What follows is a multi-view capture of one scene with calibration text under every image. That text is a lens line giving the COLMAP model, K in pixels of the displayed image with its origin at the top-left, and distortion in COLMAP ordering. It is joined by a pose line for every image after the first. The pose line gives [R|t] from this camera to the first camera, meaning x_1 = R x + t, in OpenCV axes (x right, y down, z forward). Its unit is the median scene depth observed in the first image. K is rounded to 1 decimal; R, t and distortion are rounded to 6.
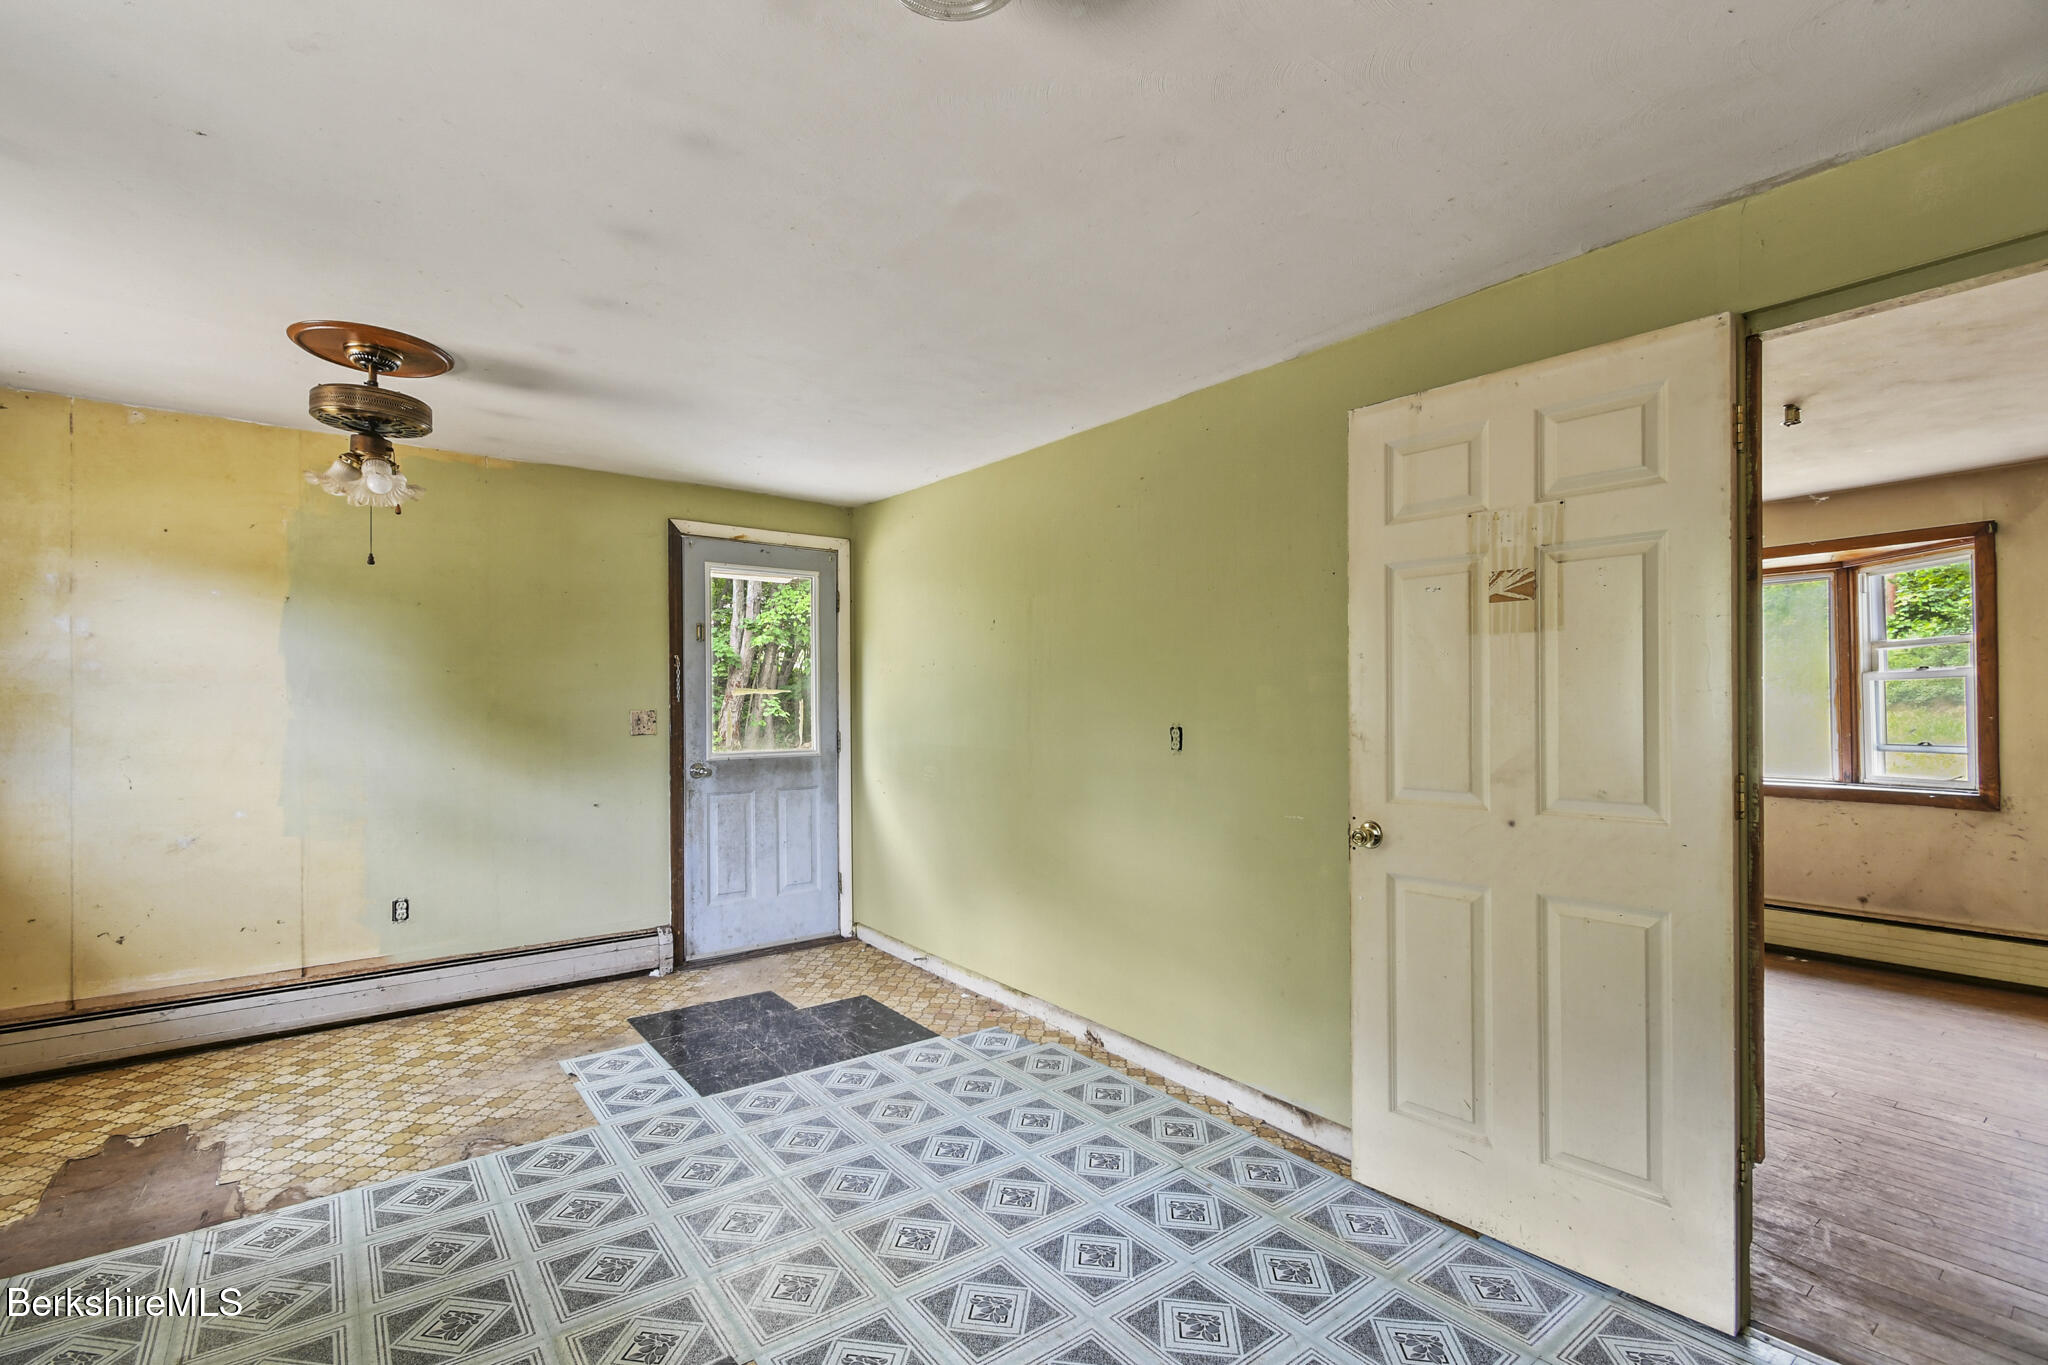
lens RADIAL K [[909.5, 0, 1023.6], [0, 909.5, 700.7], [0, 0, 1]] dist [0.003007, -0.000688]
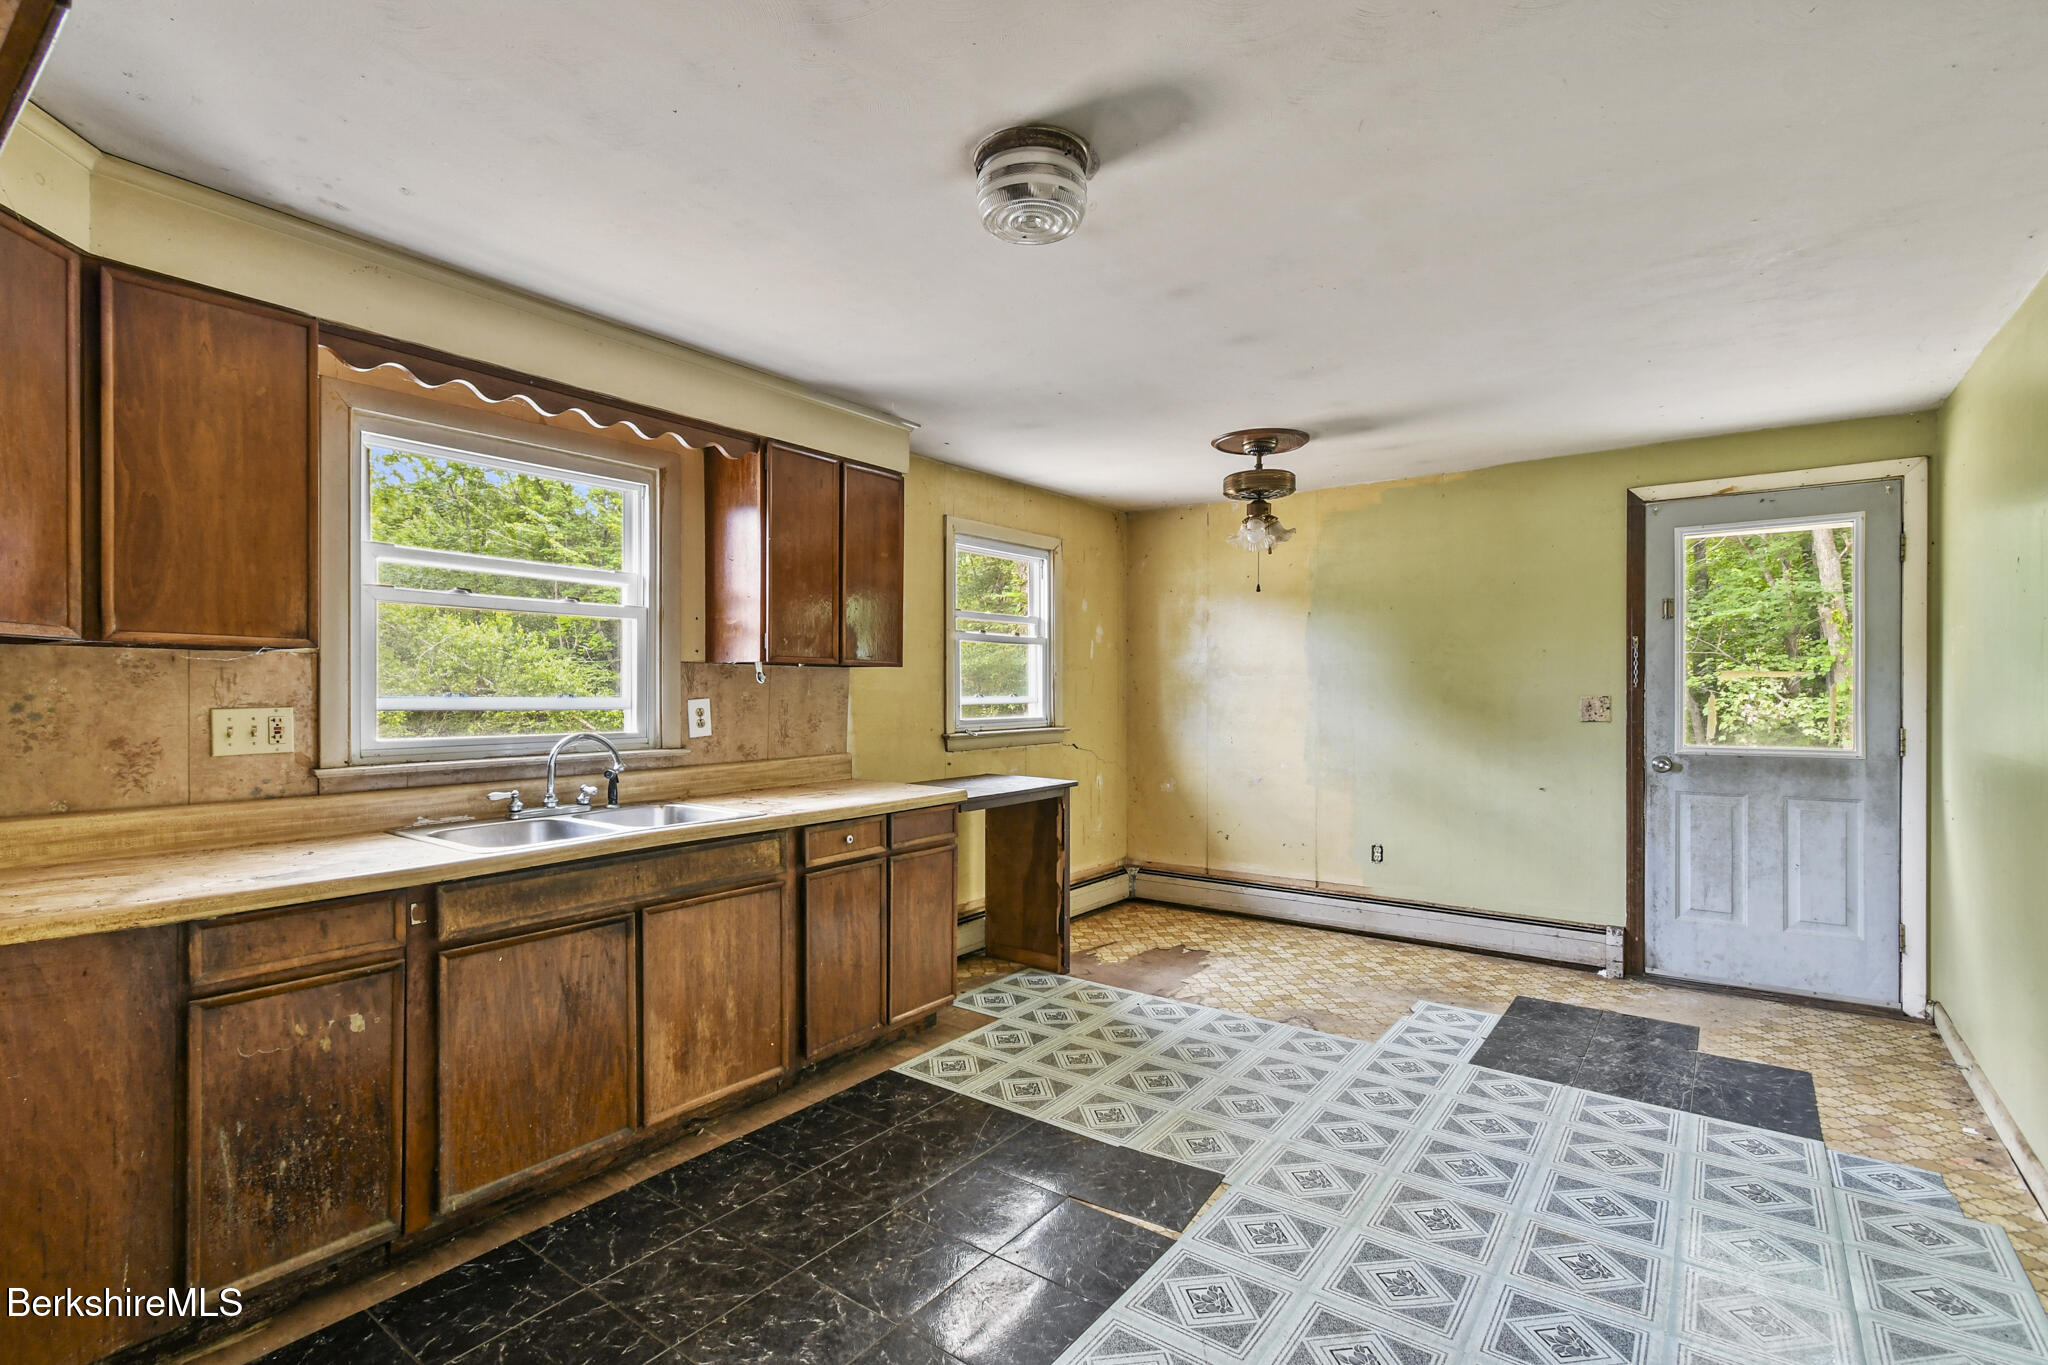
lens RADIAL K [[958.0, 0, 996.2], [0, 958.0, 698.8], [0, 0, 1]] dist [0.001386, -0.000151]
pose [[0.260732, 0.009490, -0.965364, 0.459032], [0.003430, 0.999936, 0.010756, 0.000298], [0.965405, -0.006115, 0.260683, 0.150239]]
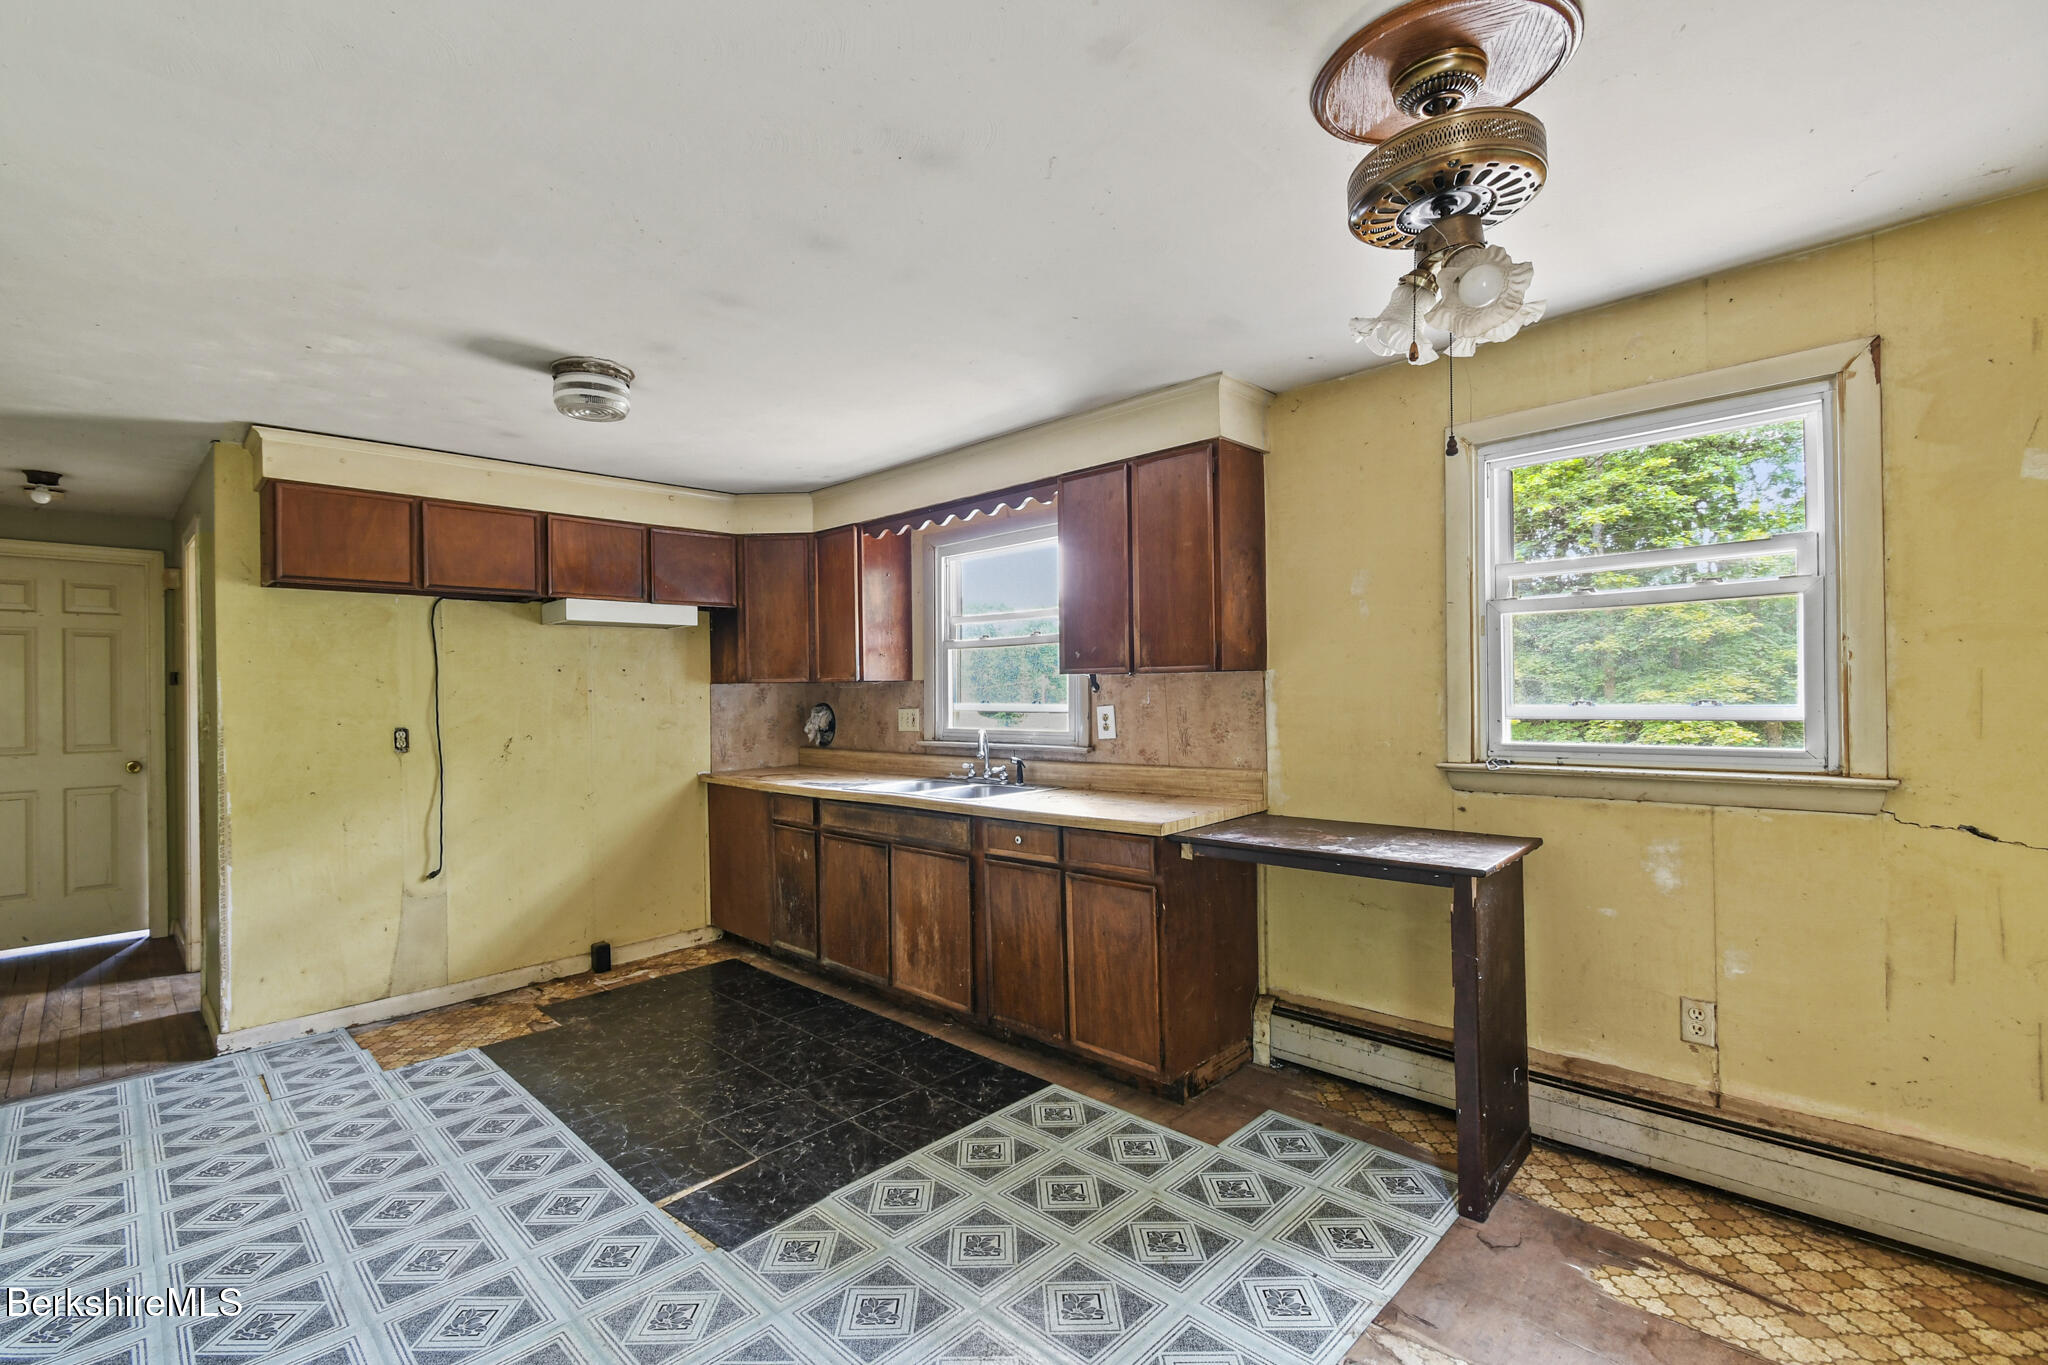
lens RADIAL K [[905.2, 0, 1018.8], [0, 905.2, 686.2], [0, 0, 1]] dist [0.002703, -0.000388]
pose [[-0.990090, 0.018473, -0.139215, -0.266880], [0.019842, 0.999767, -0.008456, -0.005795], [0.139026, -0.011135, -0.990226, 1.091831]]
